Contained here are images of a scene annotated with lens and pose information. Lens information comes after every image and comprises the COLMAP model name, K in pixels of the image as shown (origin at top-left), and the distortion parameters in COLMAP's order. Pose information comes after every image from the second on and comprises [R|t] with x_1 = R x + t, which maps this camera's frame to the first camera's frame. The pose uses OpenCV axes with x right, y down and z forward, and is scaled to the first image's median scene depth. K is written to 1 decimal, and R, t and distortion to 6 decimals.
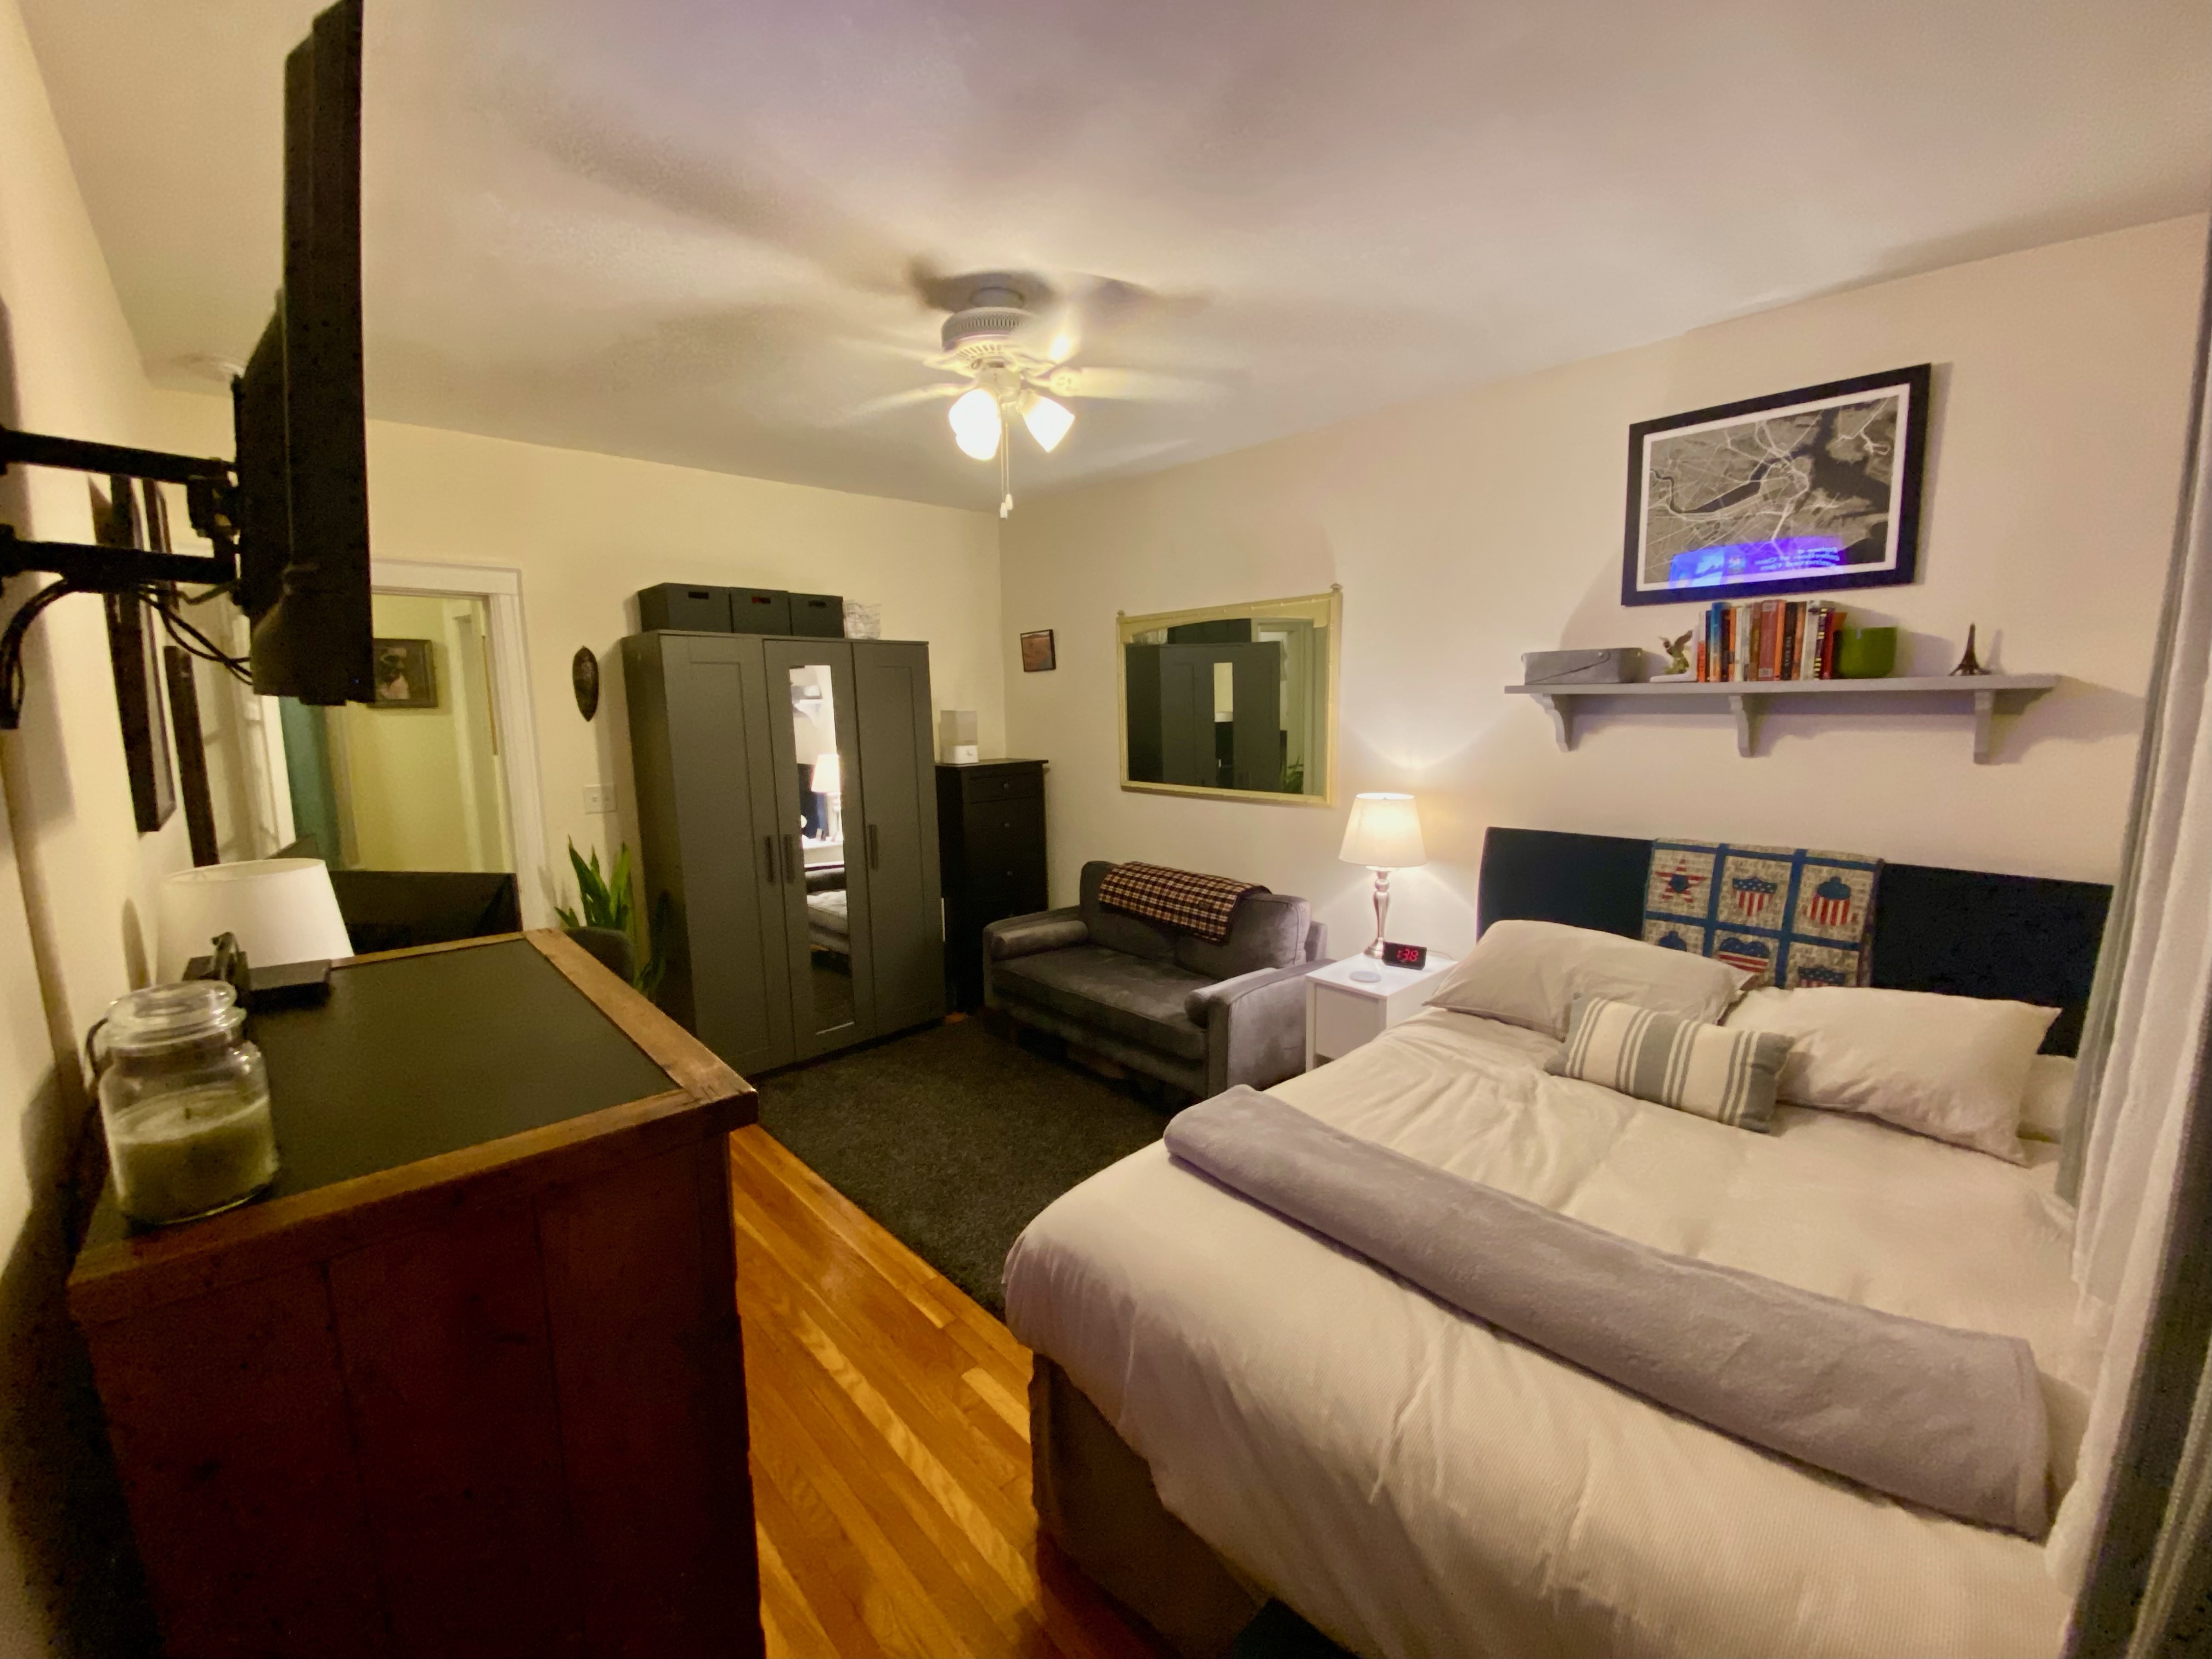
lens RADIAL K [[877.1, 0, 1106.0], [0, 877.1, 829.5], [0, 0, 1]] dist [-0.030603, -0.000059]
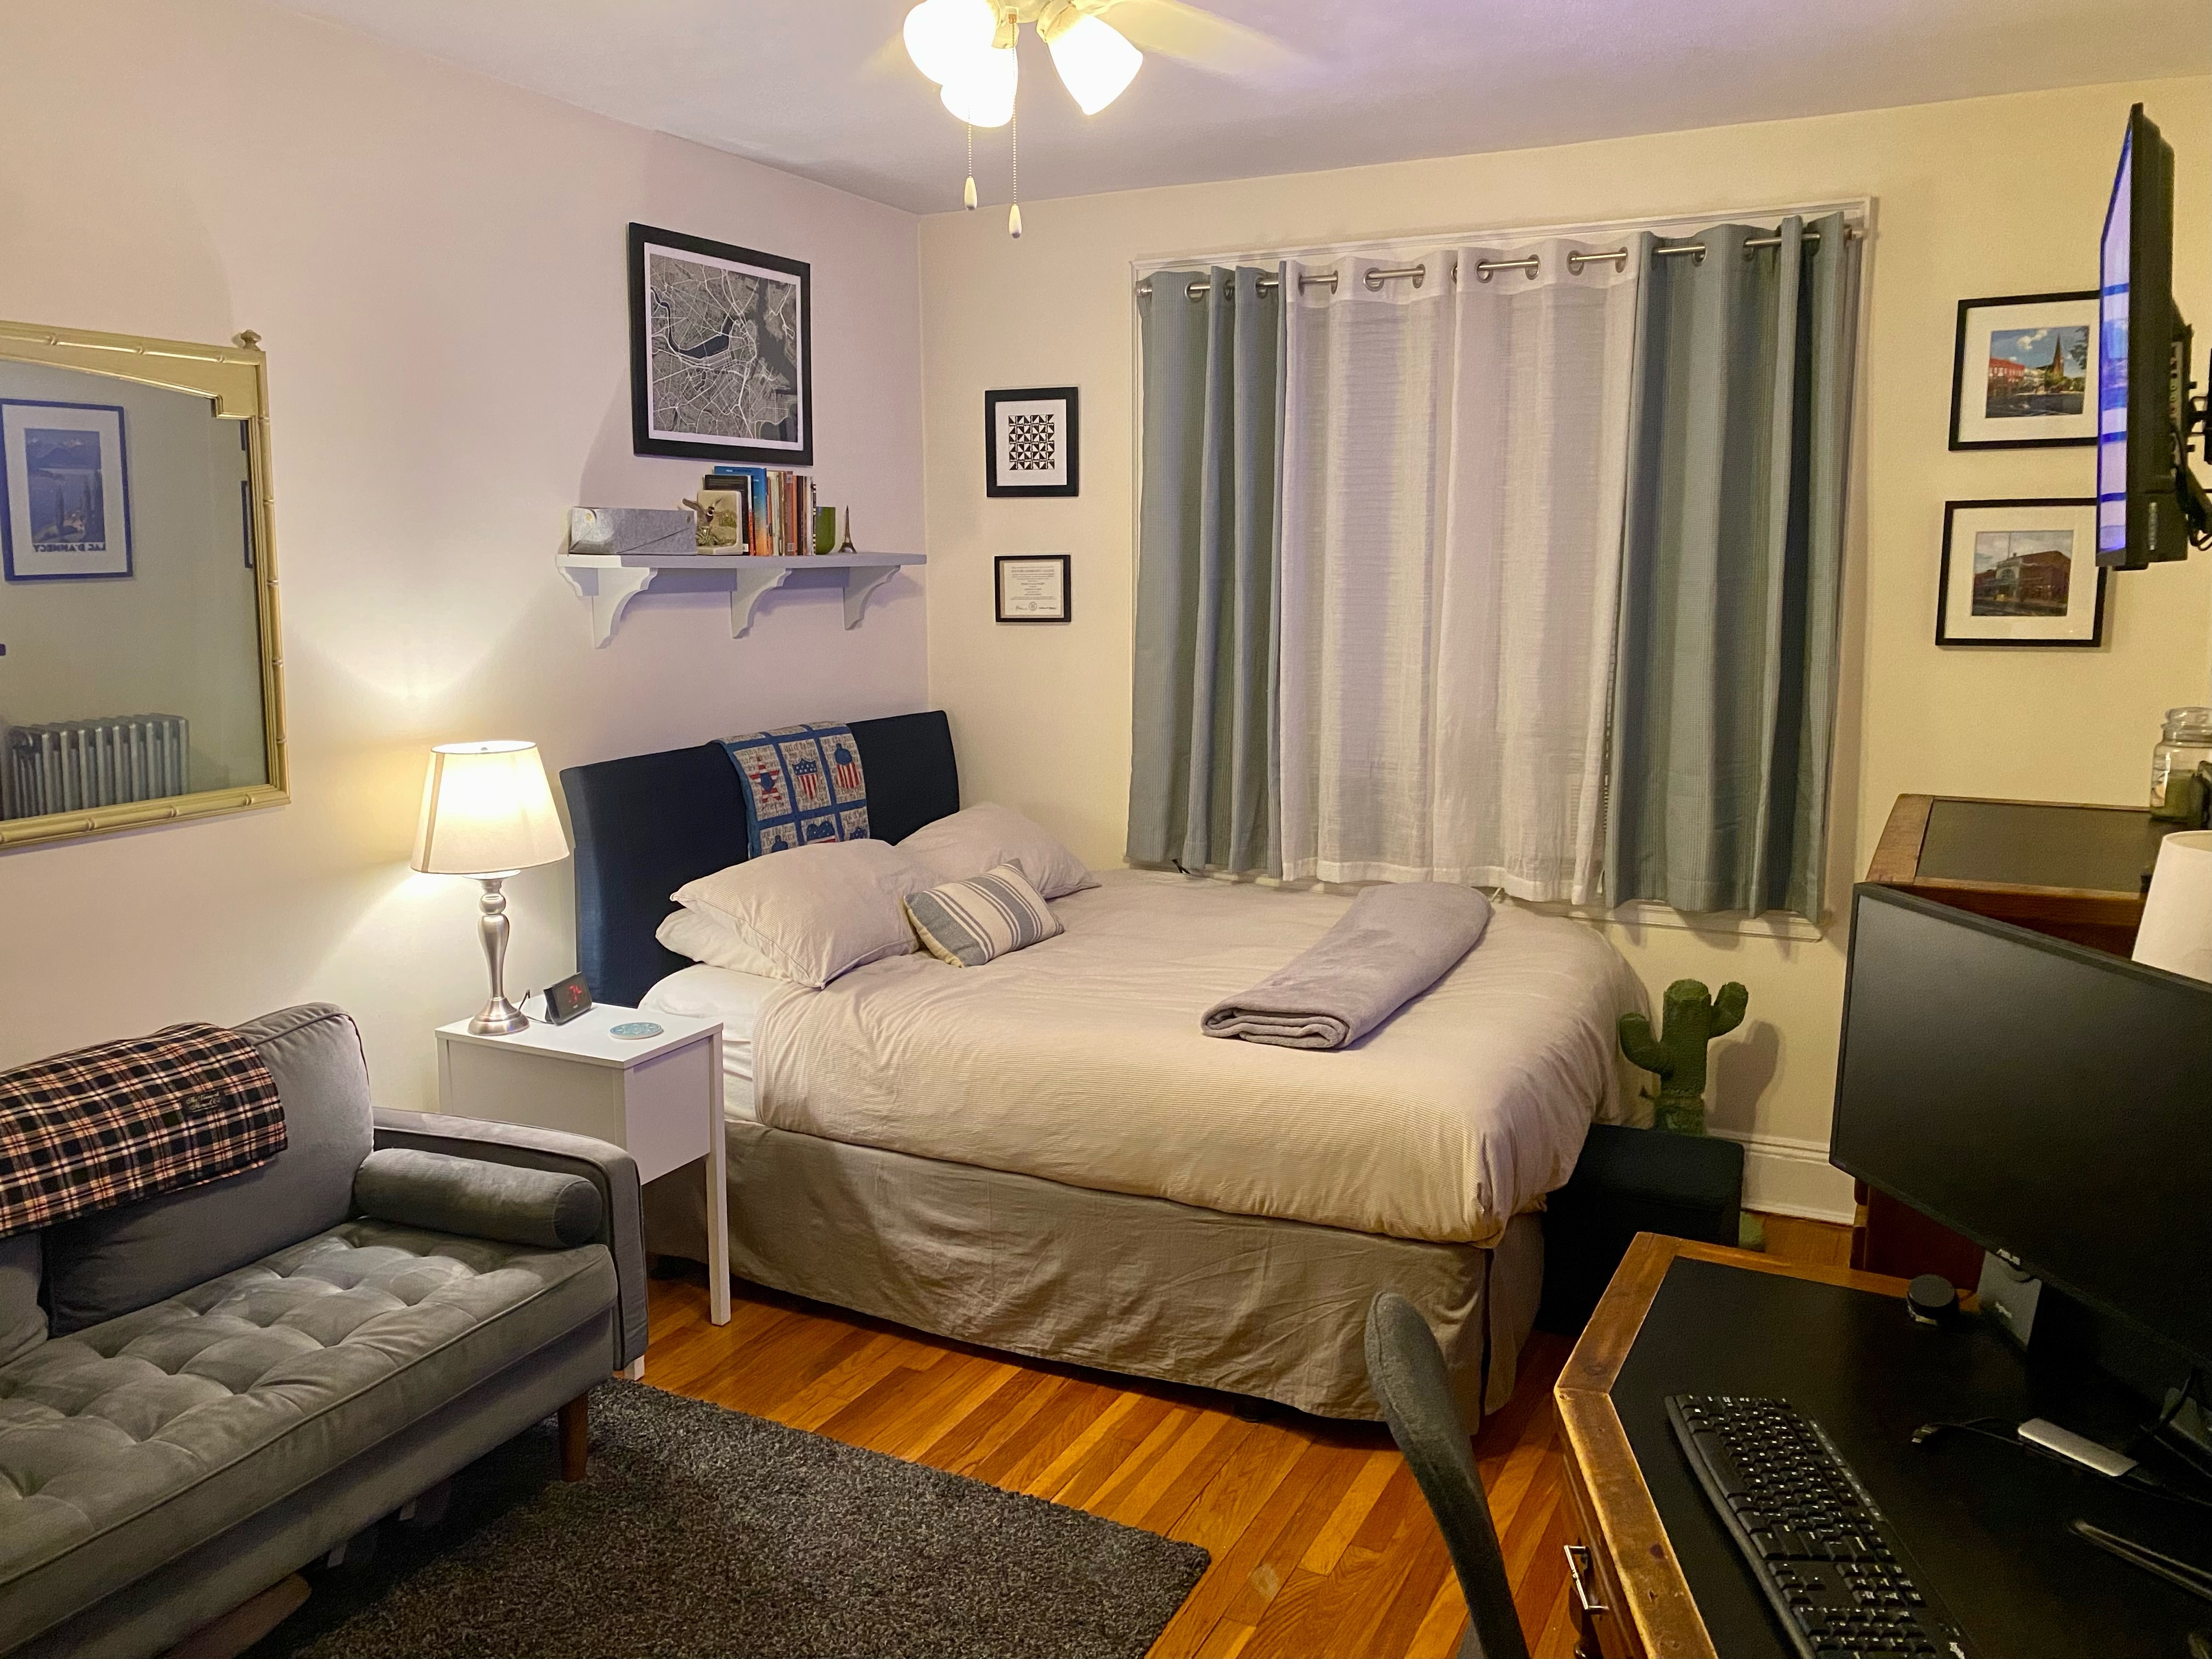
lens RADIAL K [[1723.0, 0, 1099.6], [0, 1723.0, 796.3], [0, 0, 1]] dist [0.003967, -0.032003]
pose [[-0.361879, -0.124238, 0.923910, -1.126039], [0.135194, 0.973608, 0.183874, -0.208377], [-0.922370, 0.191447, -0.335532, 1.322183]]
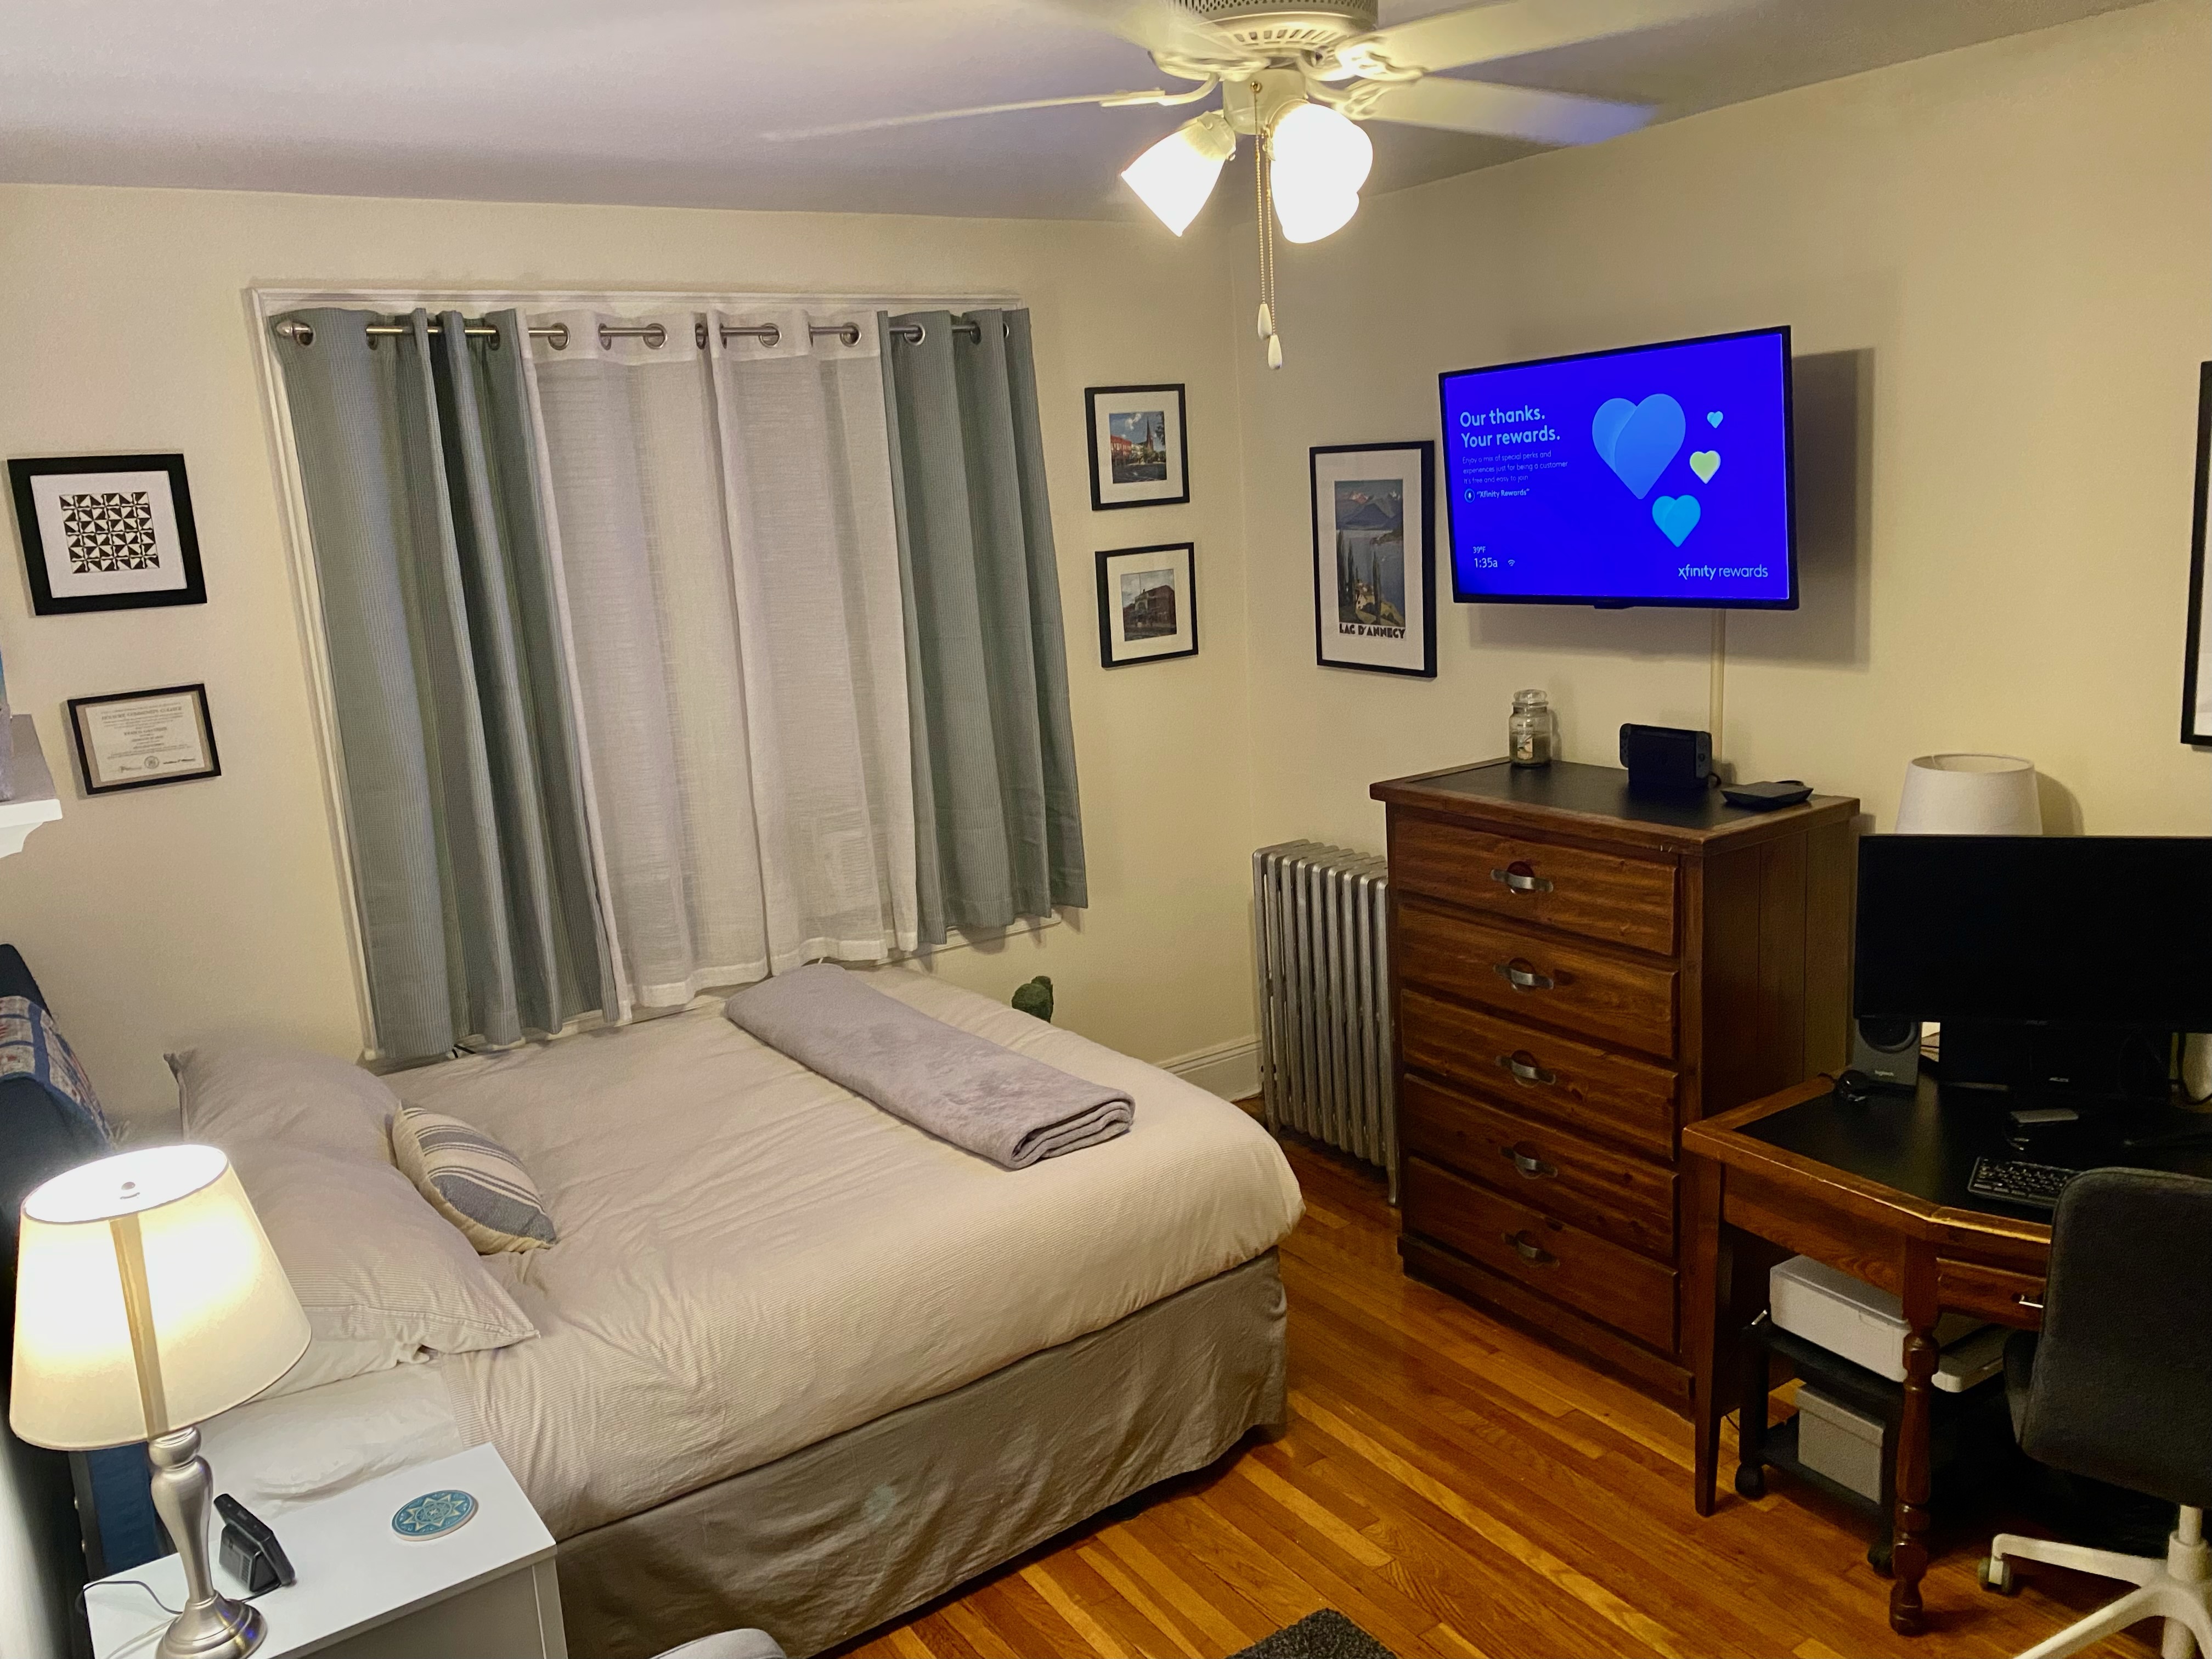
lens RADIAL K [[1635.8, 0, 1106.0], [0, 1635.8, 829.5], [0, 0, 1]] dist [-0.003090, -0.043345]
pose [[-0.989262, 0.037043, 0.141378, -0.131699], [0.082656, 0.939586, 0.332183, -0.403422], [-0.120531, 0.340302, -0.932559, 1.880579]]
